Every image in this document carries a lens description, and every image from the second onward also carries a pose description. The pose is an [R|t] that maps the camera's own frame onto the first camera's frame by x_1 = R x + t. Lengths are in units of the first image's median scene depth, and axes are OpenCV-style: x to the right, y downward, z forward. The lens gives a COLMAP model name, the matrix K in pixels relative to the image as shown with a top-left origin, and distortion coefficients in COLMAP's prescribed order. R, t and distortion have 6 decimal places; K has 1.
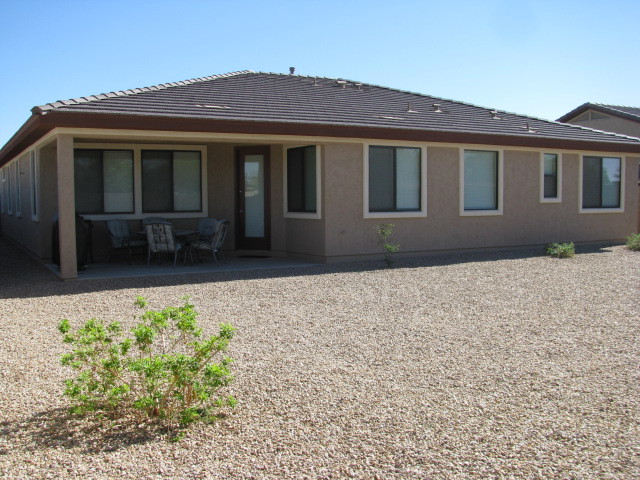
lens RADIAL K [[663.9, 0, 320.0], [0, 663.9, 240.0], [0, 0, 1]] dist [-0.324784, 0.630302]
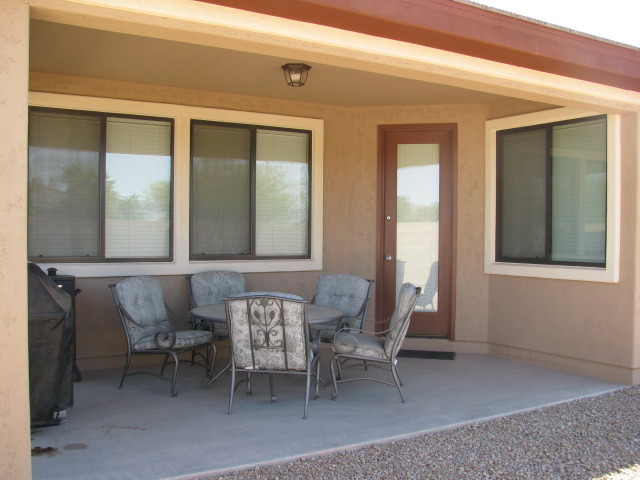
lens RADIAL K [[663.9, 0, 320.0], [0, 663.9, 240.0], [0, 0, 1]] dist [-0.324784, 0.630302]
pose [[0.999270, 0.014474, 0.035364, -0.213534], [-0.012636, 0.998585, -0.051664, -0.035496], [-0.036062, 0.051180, 0.998038, 0.582680]]
